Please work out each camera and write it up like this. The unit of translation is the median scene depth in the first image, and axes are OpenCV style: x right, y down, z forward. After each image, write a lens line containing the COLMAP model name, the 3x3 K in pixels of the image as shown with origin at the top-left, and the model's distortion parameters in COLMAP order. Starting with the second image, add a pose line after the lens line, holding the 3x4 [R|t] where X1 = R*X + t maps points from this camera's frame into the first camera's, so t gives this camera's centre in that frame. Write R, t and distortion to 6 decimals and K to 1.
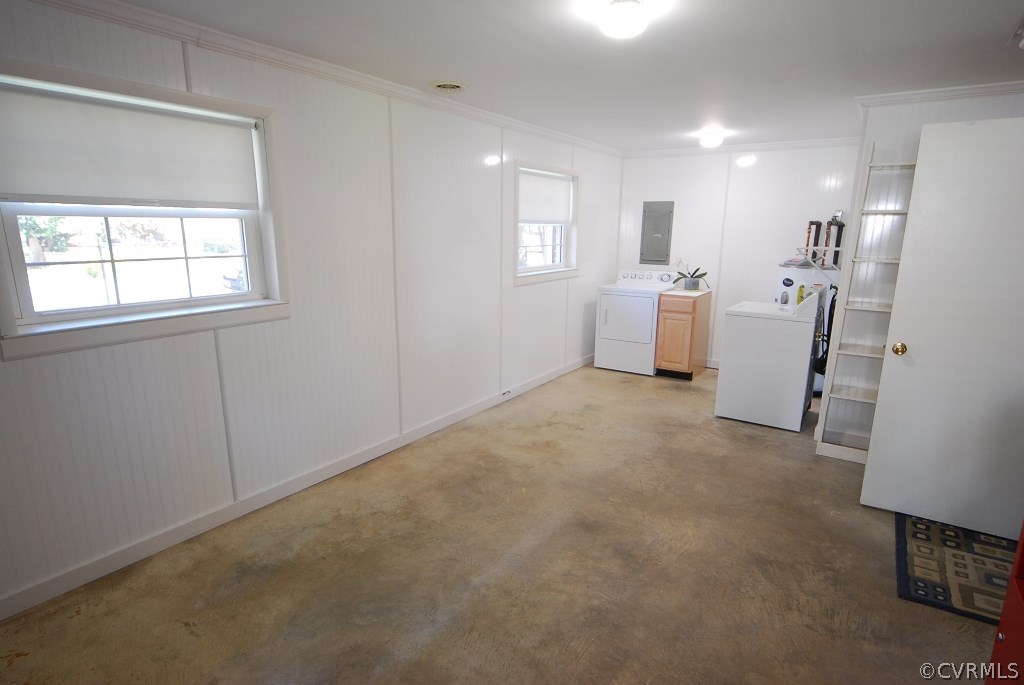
lens RADIAL K [[545.1, 0, 508.2], [0, 545.1, 350.4], [0, 0, 1]] dist [-0.004937, 0.000374]
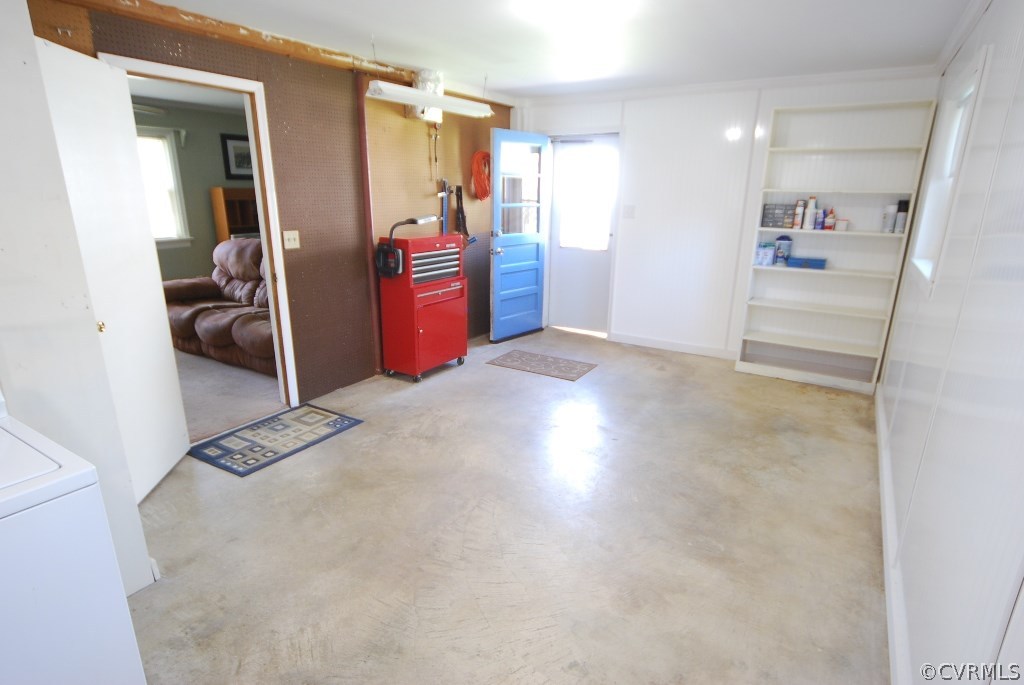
lens RADIAL K [[545.1, 0, 508.2], [0, 545.1, 350.4], [0, 0, 1]] dist [-0.004937, 0.000374]
pose [[-0.998900, -0.009338, -0.045954, 0.334691], [-0.030570, 0.872781, 0.487154, -0.442898], [0.035558, 0.488023, -0.872106, 2.018795]]
